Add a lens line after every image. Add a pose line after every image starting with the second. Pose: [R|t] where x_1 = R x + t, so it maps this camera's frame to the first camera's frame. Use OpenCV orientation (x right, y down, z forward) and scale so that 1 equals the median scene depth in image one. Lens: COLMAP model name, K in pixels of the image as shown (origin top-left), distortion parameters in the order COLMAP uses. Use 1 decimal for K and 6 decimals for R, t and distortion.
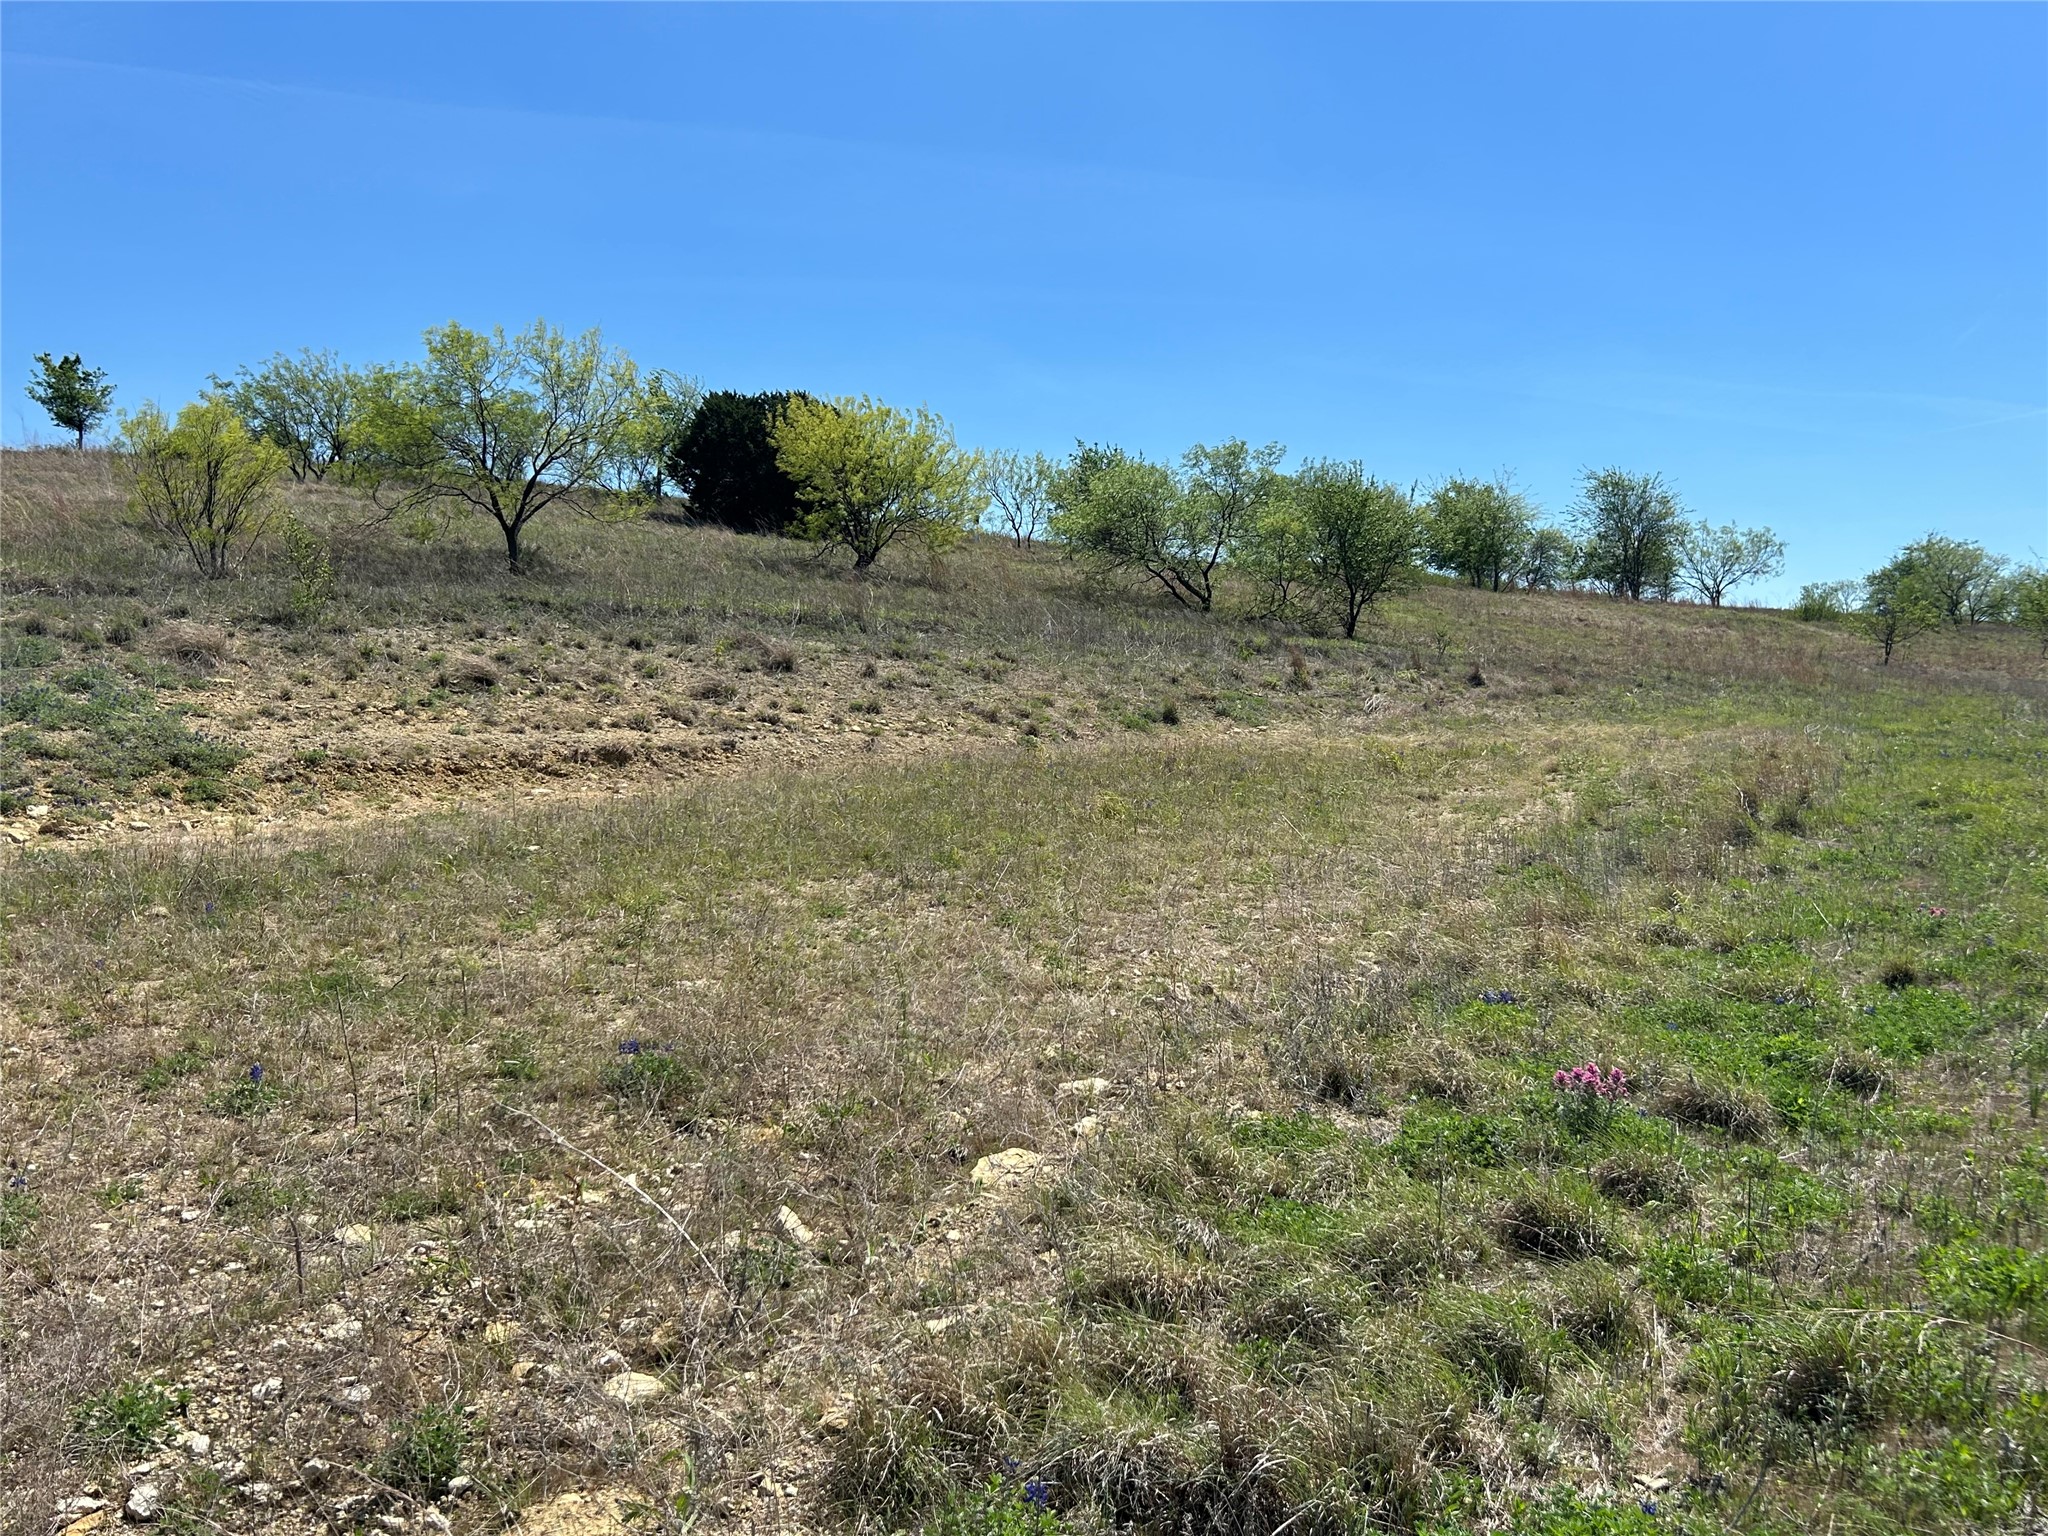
lens RADIAL K [[1666.4, 0, 1036.7], [0, 1666.4, 773.8], [0, 0, 1]] dist [0.013807, -0.028683]
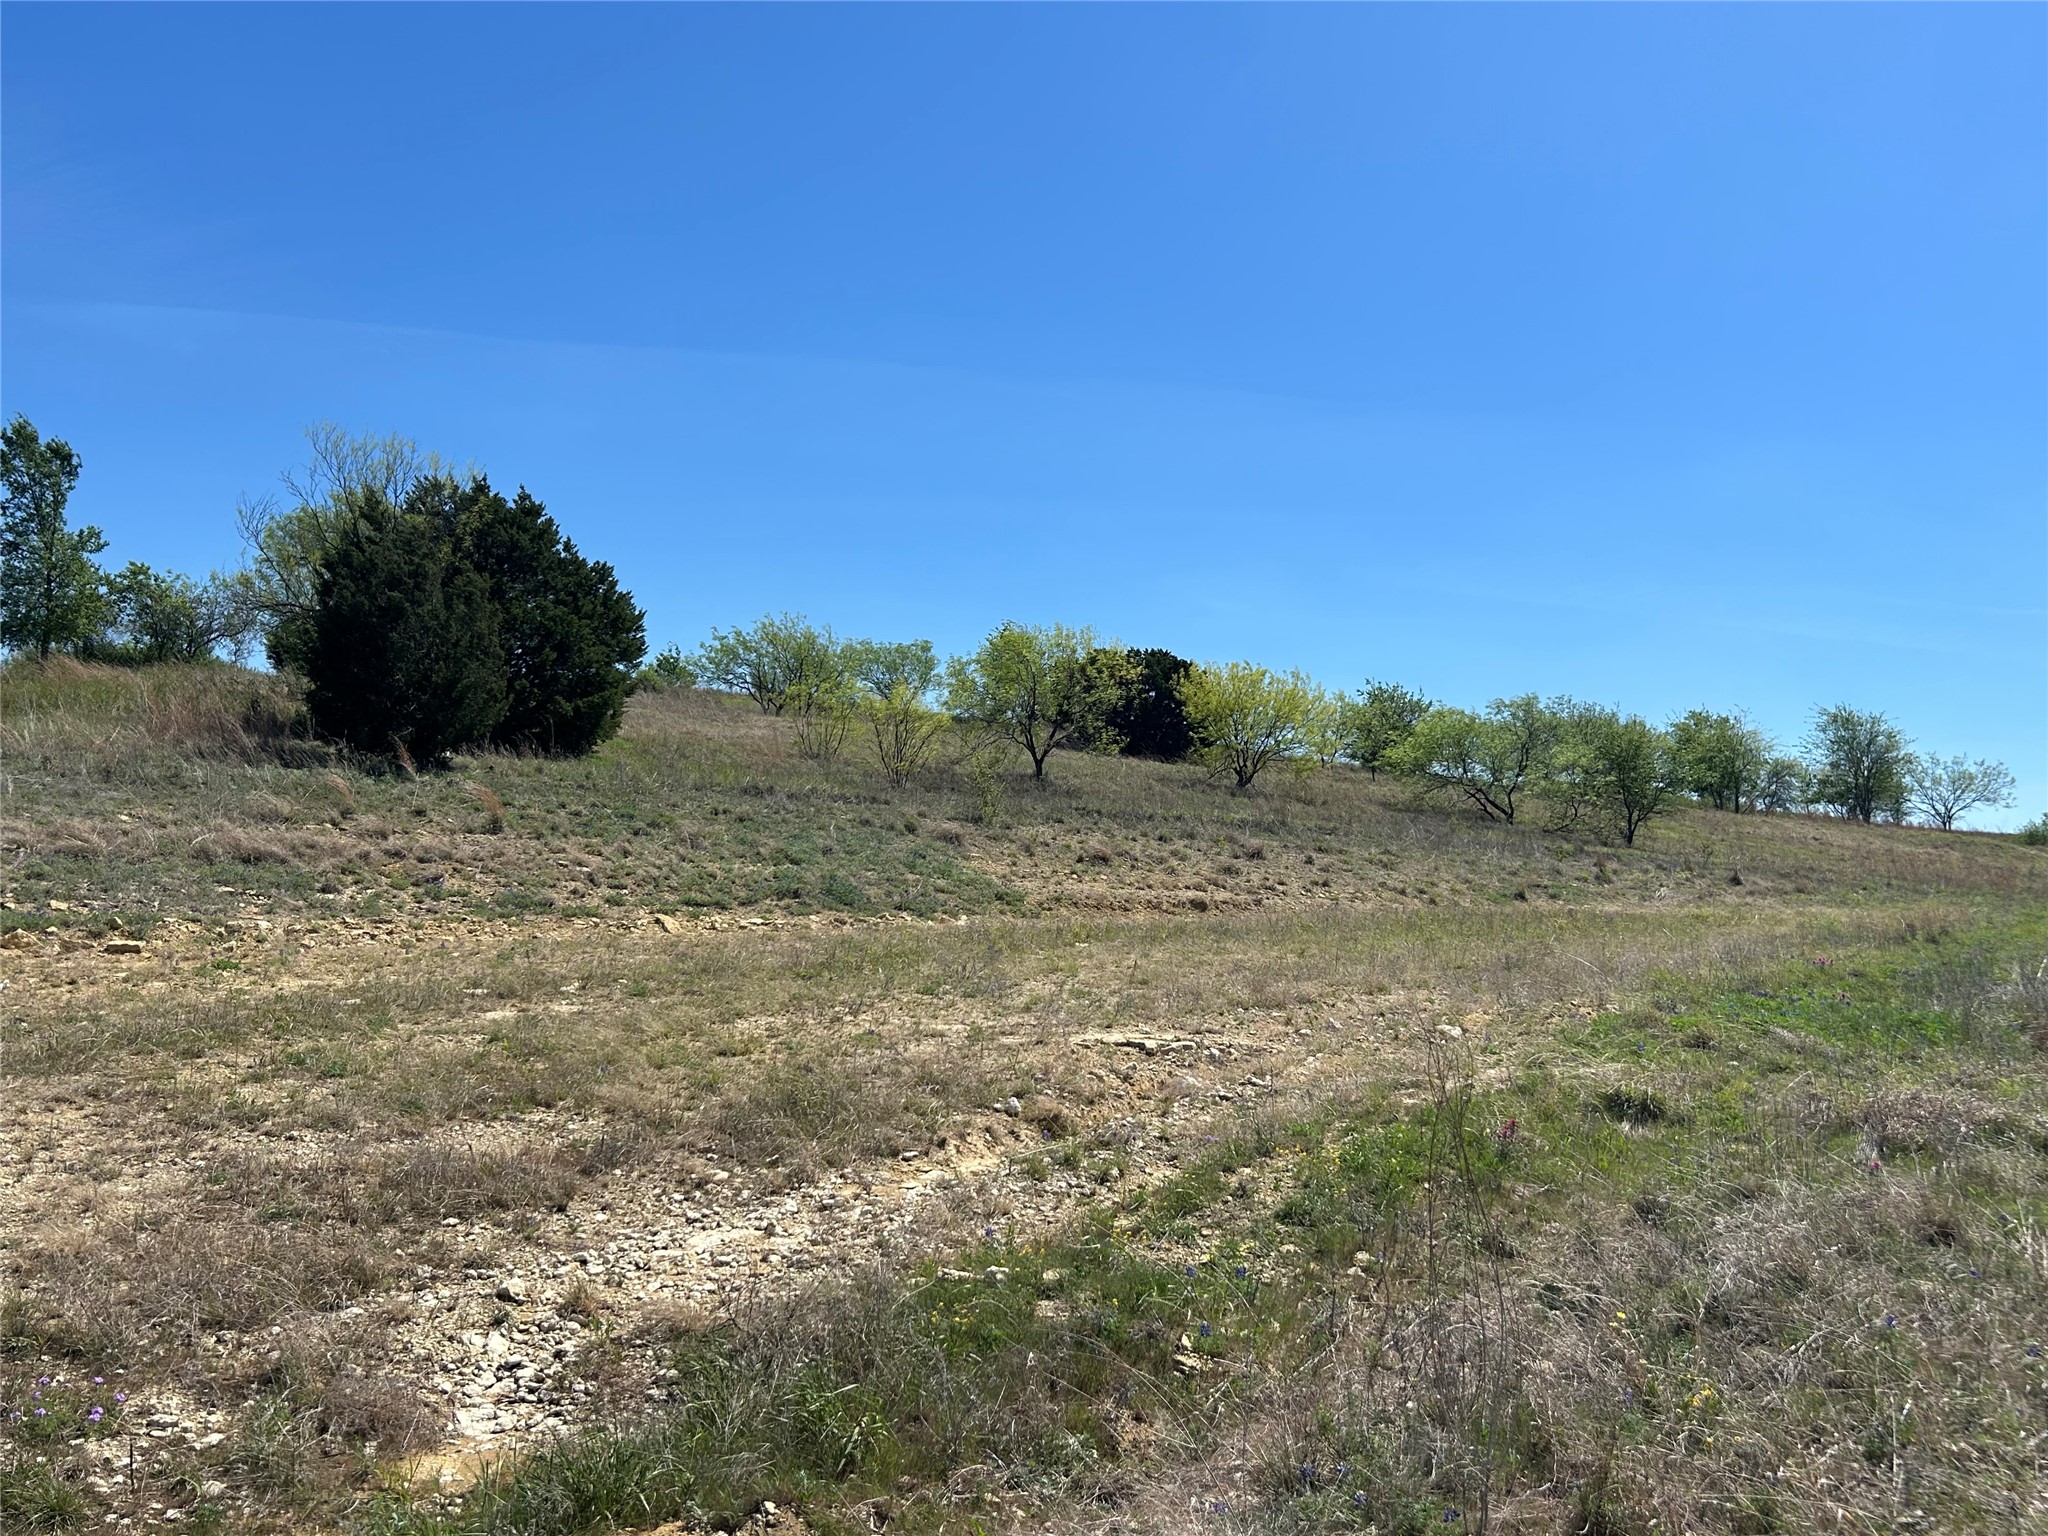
lens RADIAL K [[1666.4, 0, 1013.2], [0, 1666.4, 757.5], [0, 0, 1]] dist [0.013807, -0.028683]
pose [[0.990797, 0.016611, -0.134336, -0.059829], [-0.034284, 0.990877, -0.130338, 0.018162], [0.130945, 0.133744, 0.982327, -0.183226]]
